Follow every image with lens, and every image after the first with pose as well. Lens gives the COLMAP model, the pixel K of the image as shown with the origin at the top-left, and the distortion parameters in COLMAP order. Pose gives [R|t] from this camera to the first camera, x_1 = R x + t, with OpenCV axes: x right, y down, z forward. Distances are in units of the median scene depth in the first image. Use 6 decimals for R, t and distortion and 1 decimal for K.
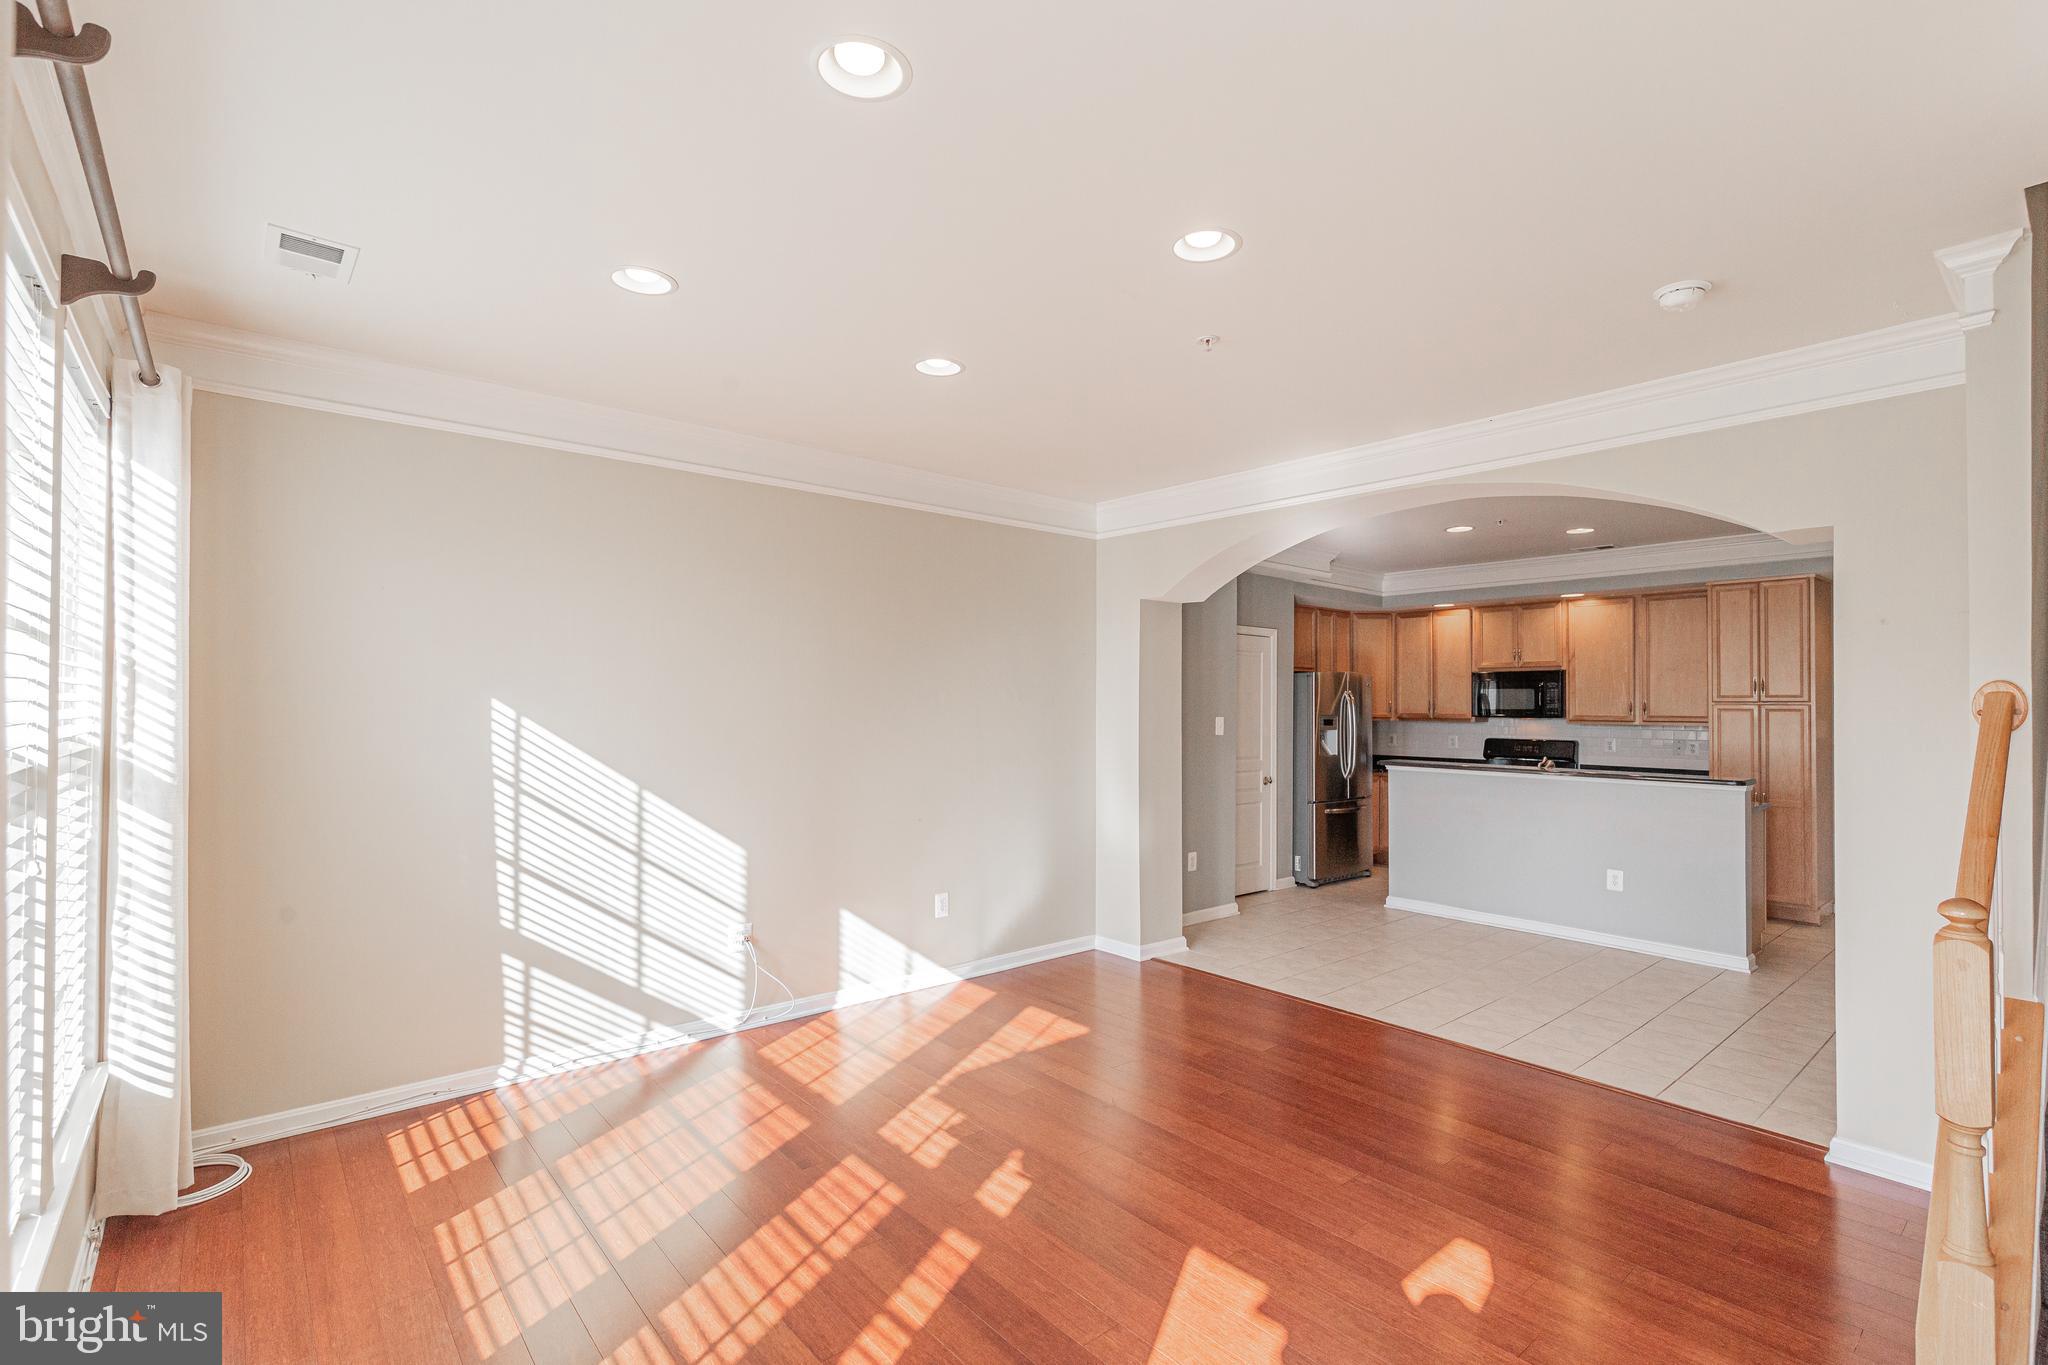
lens RADIAL K [[935.9, 0, 1025.8], [0, 935.9, 689.3], [0, 0, 1]] dist [0.000925, -0.000709]
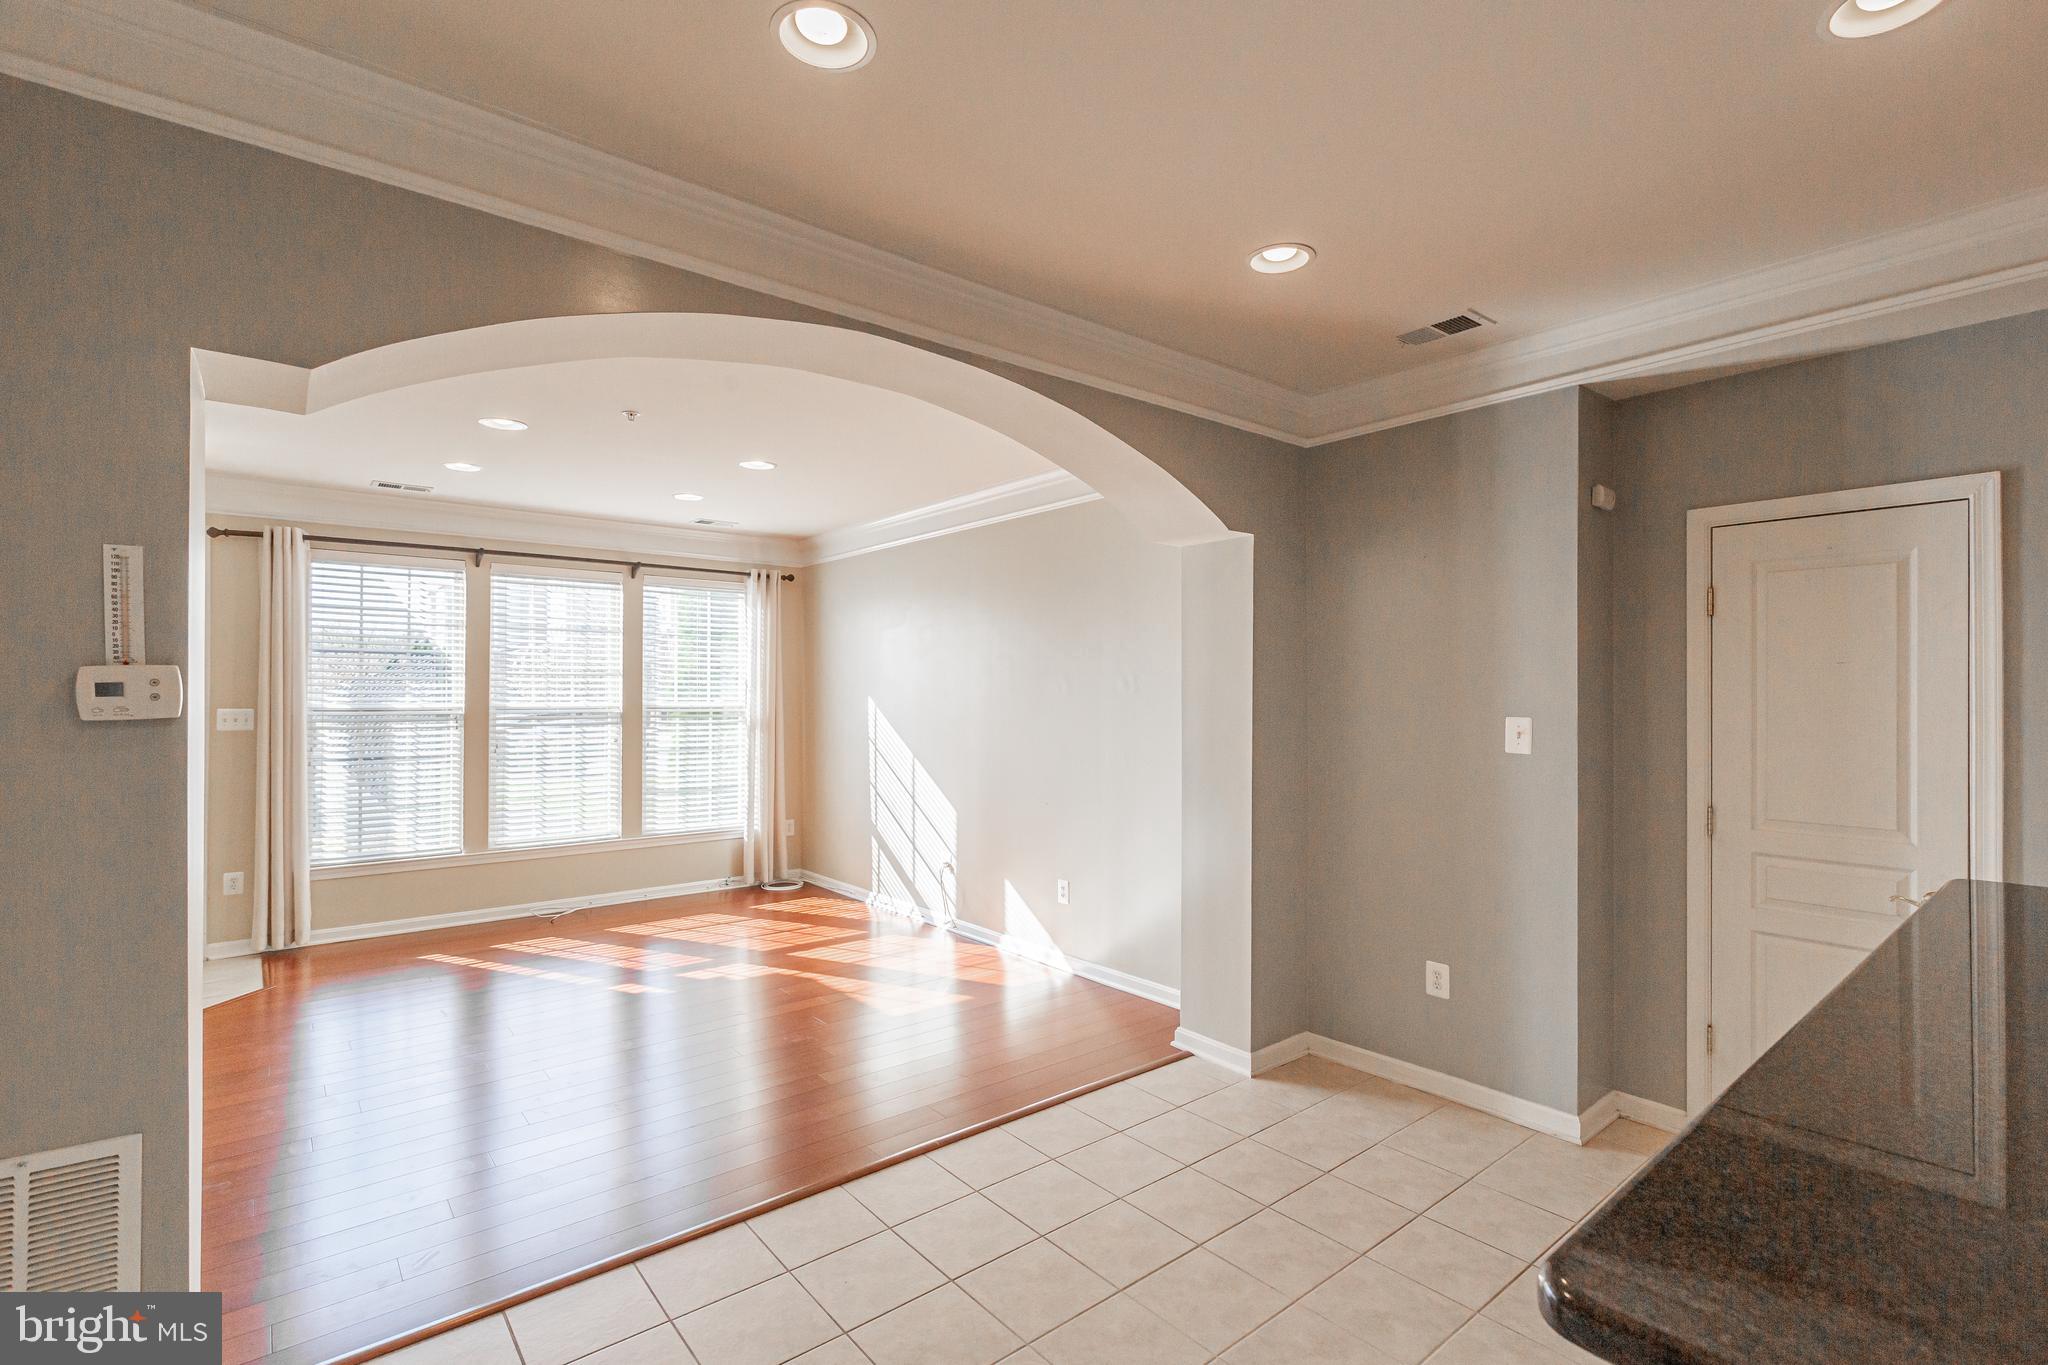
lens RADIAL K [[931.4, 0, 1026.4], [0, 931.4, 690.1], [0, 0, 1]] dist [0.000540, -0.000207]
pose [[-0.016506, -0.012387, -0.999787, 0.609958], [0.012491, 0.999843, -0.012594, 0.015718], [0.999786, -0.012696, -0.016349, 0.644686]]
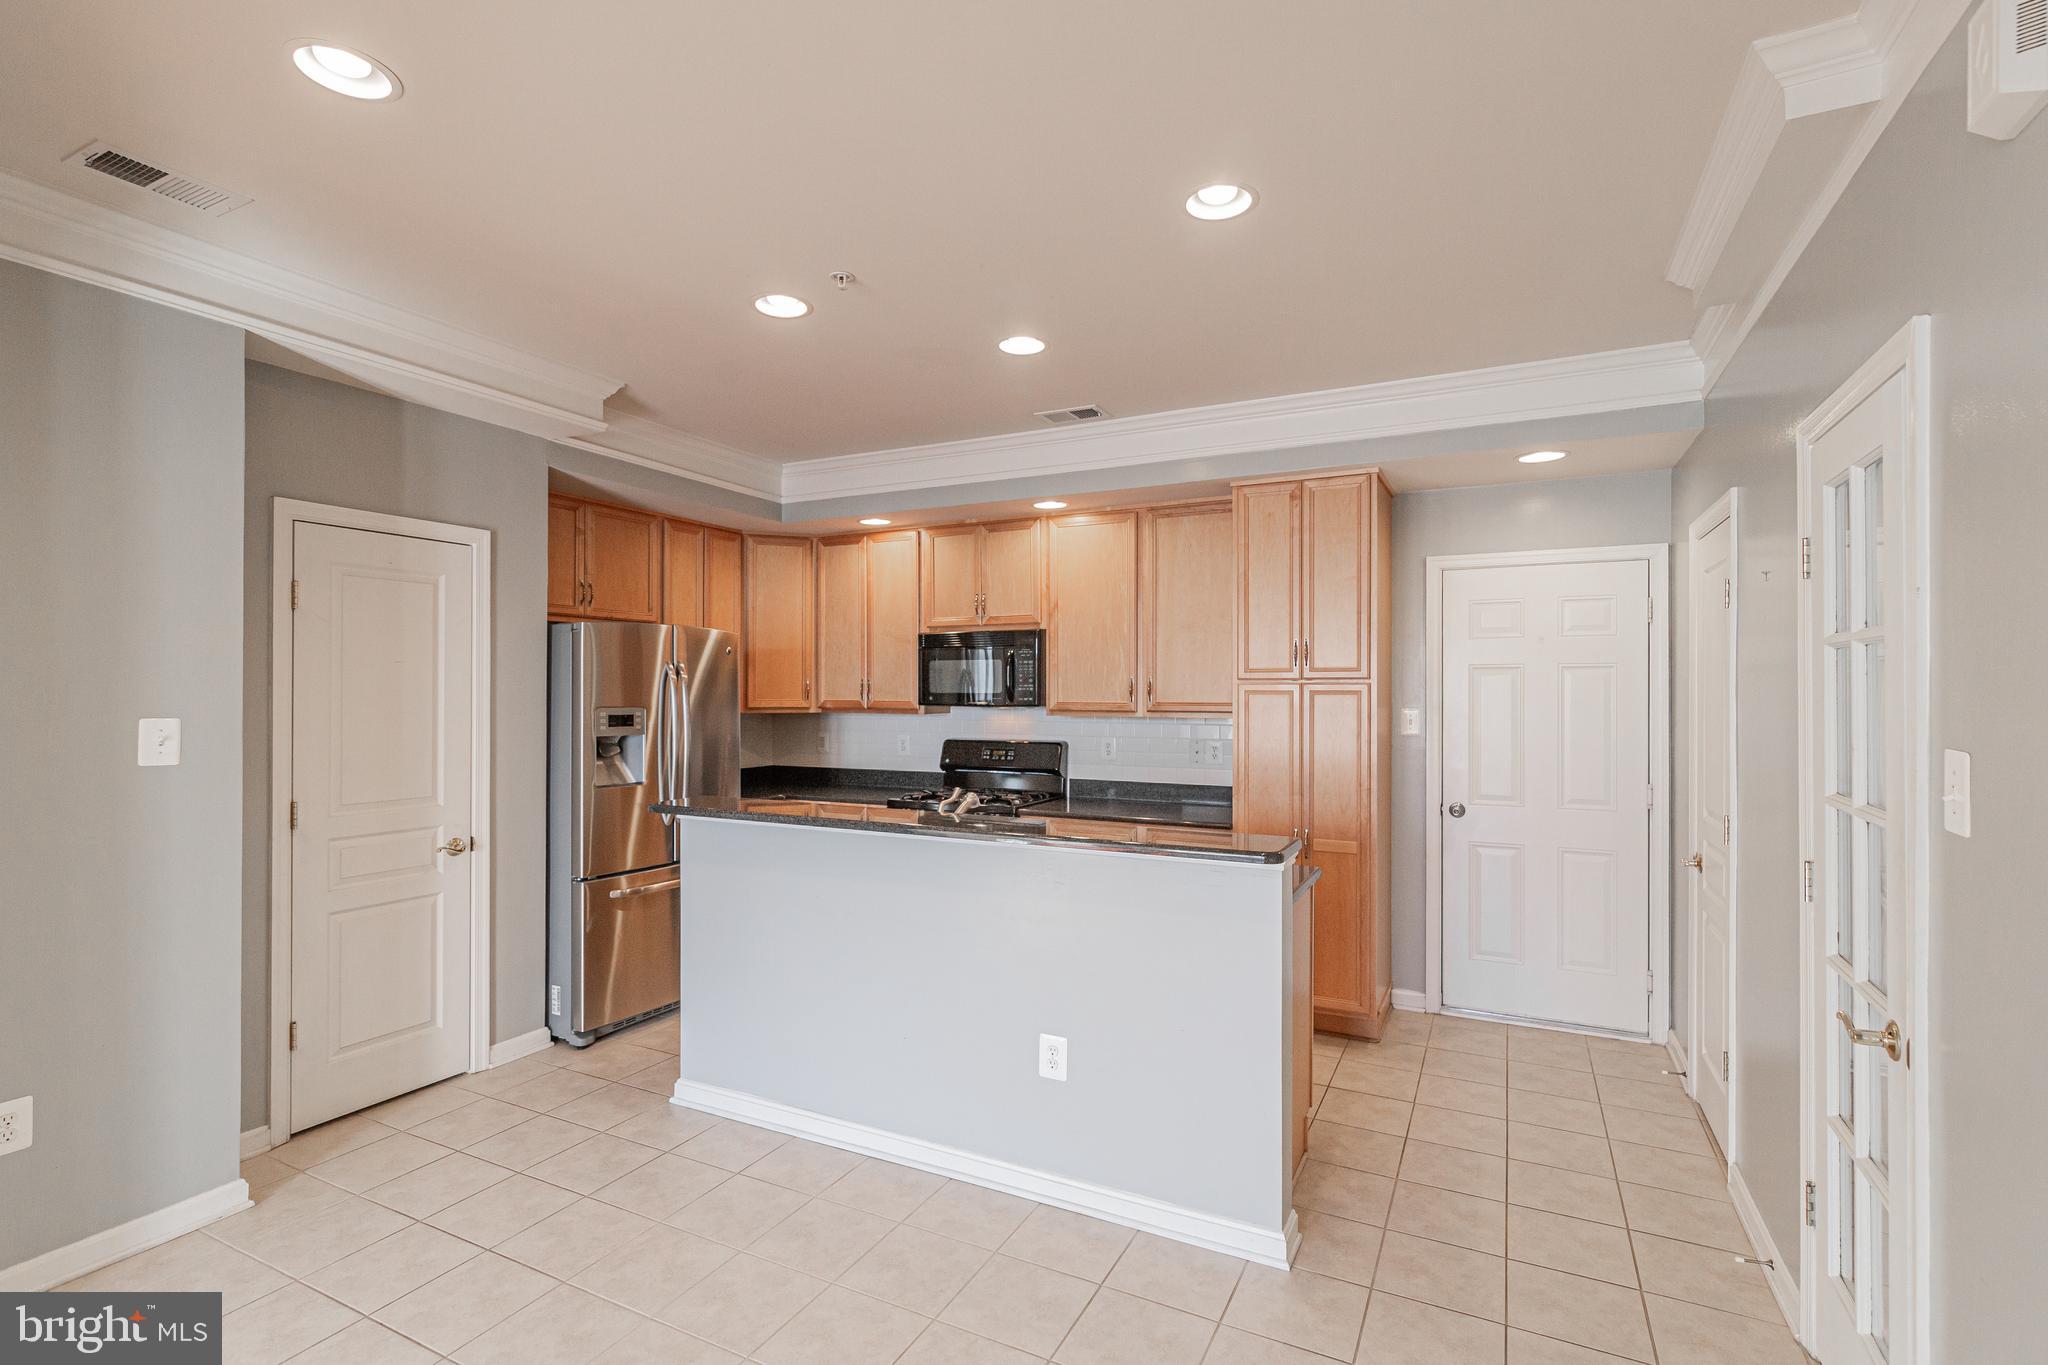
lens RADIAL K [[955.3, 0, 1026.9], [0, 955.3, 688.9], [0, 0, 1]] dist [0.000283, -0.000099]
pose [[0.922664, -0.003986, 0.385584, 0.331607], [-0.002118, 0.999879, 0.015404, 0.009349], [-0.385598, -0.015029, 0.922544, 0.433250]]
